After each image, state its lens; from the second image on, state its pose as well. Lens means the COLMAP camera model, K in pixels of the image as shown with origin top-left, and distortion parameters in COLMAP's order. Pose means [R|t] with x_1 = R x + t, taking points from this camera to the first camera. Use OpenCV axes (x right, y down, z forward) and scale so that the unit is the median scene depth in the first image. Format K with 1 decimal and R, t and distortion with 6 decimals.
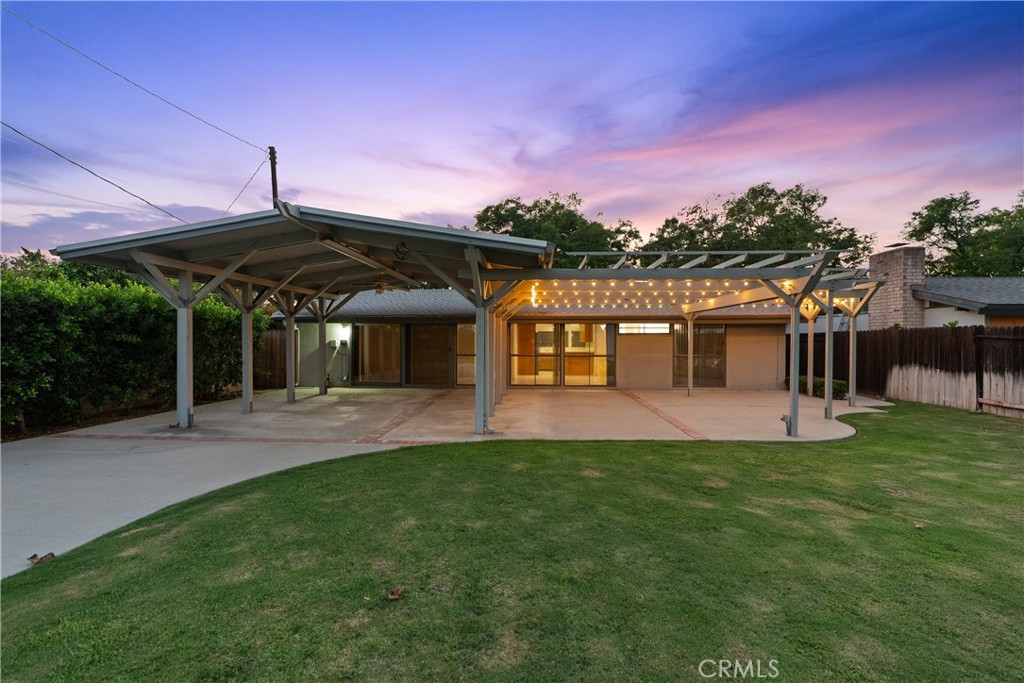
lens RADIAL K [[464.8, 0, 516.3], [0, 464.8, 343.0], [0, 0, 1]] dist [-0.005080, 0.001990]
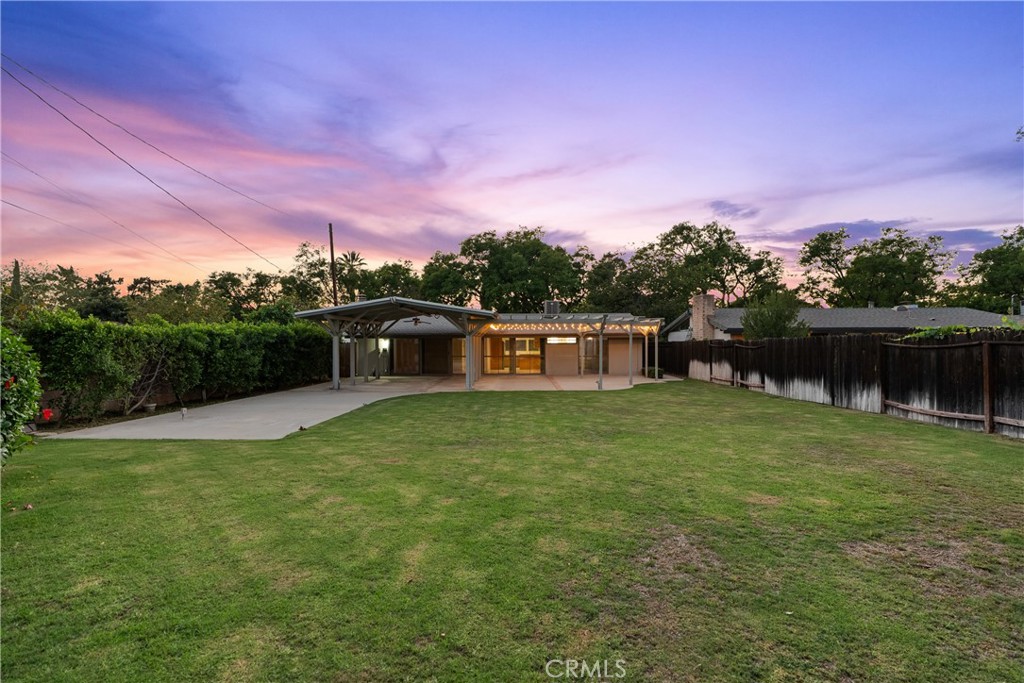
lens RADIAL K [[464.8, 0, 514.8], [0, 464.8, 340.4], [0, 0, 1]] dist [-0.005080, 0.001990]
pose [[0.999328, -0.005591, 0.036234, 0.038317], [0.005974, 0.999927, -0.010467, -0.013582], [-0.036173, 0.010676, 0.999289, -0.704541]]
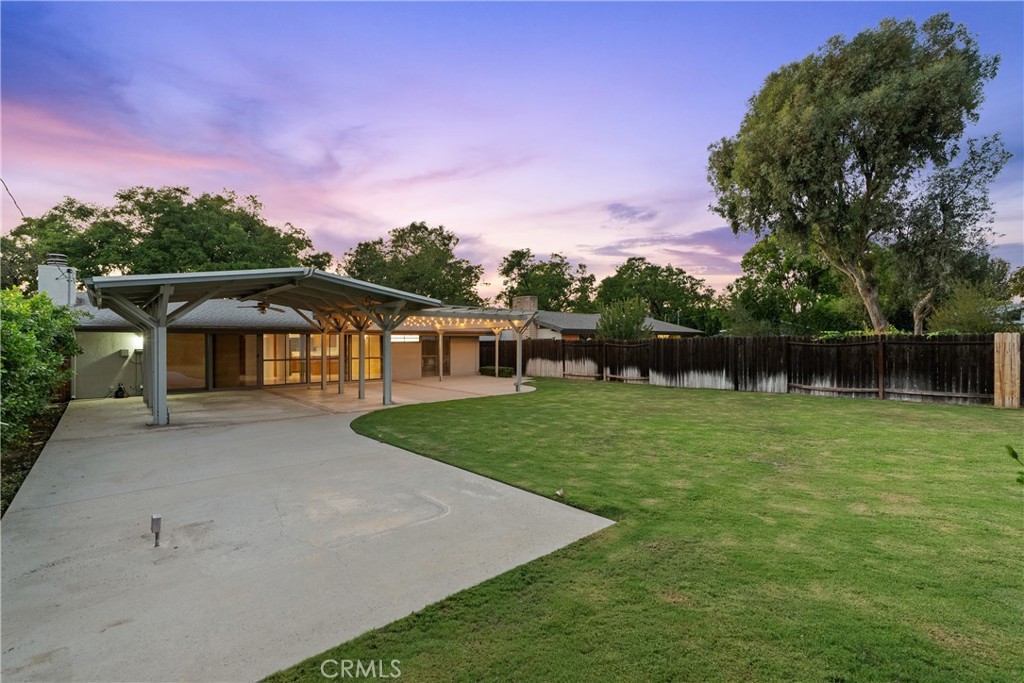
lens RADIAL K [[464.8, 0, 519.6], [0, 464.8, 342.3], [0, 0, 1]] dist [-0.005080, 0.001990]
pose [[0.708762, -0.003532, 0.705439, -0.498036], [0.004997, 0.999988, -0.000015, -0.016757], [-0.705430, 0.003536, 0.708771, -0.297617]]
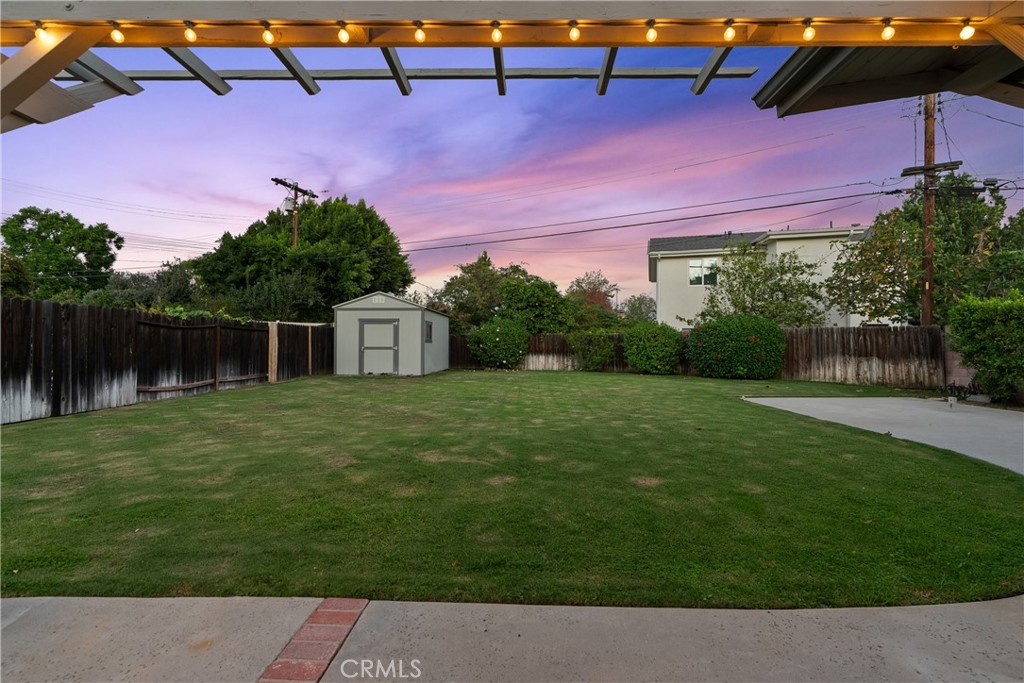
lens RADIAL K [[464.8, 0, 520.0], [0, 464.8, 336.4], [0, 0, 1]] dist [-0.005080, 0.001990]
pose [[-0.999627, -0.007625, -0.026219, 0.140657], [-0.007056, 0.999738, -0.021757, 0.018183], [0.026378, -0.021564, -0.999419, 0.661890]]
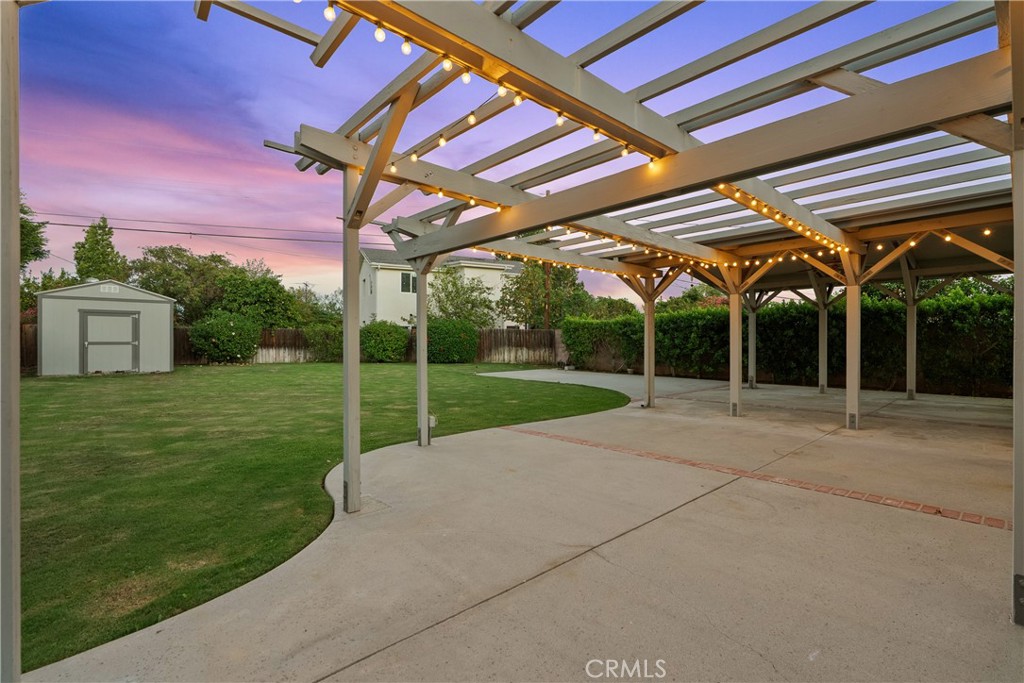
lens RADIAL K [[464.8, 0, 513.7], [0, 464.8, 343.5], [0, 0, 1]] dist [-0.005080, 0.001990]
pose [[-0.710658, -0.000813, -0.703537, 0.510646], [-0.007001, 0.999958, 0.005916, 0.013413], [0.703503, 0.009129, -0.710634, 0.836010]]
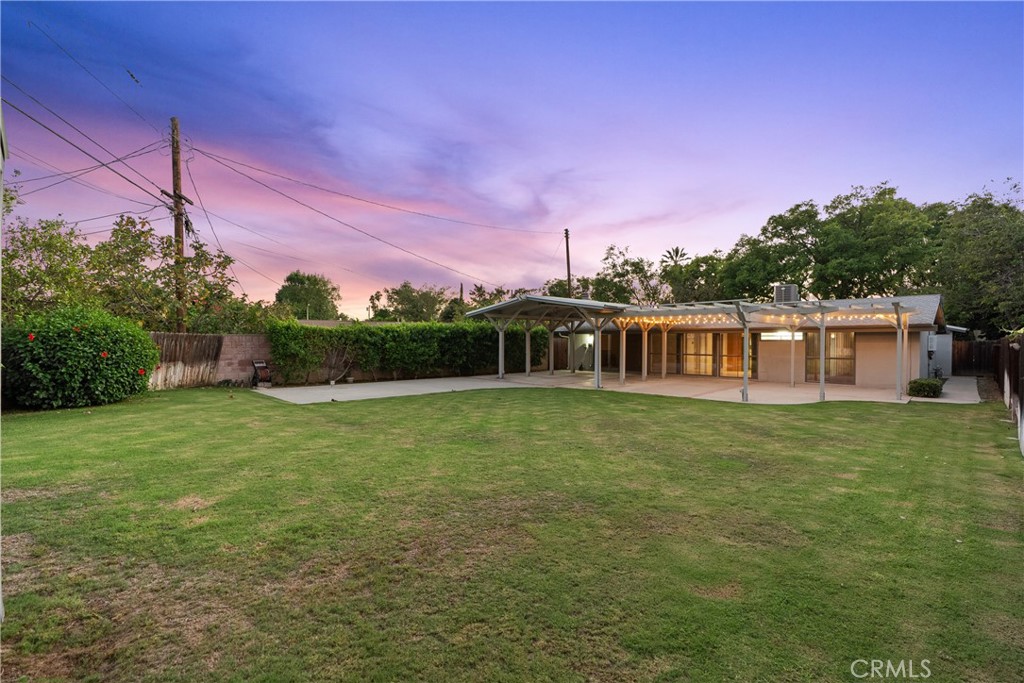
lens RADIAL K [[464.8, 0, 514.6], [0, 464.8, 341.5], [0, 0, 1]] dist [-0.005080, 0.001990]
pose [[0.739175, 0.003285, -0.673506, 0.586896], [-0.005422, 0.999985, -0.001074, -0.010684], [0.673492, 0.004446, 0.739181, -0.467041]]
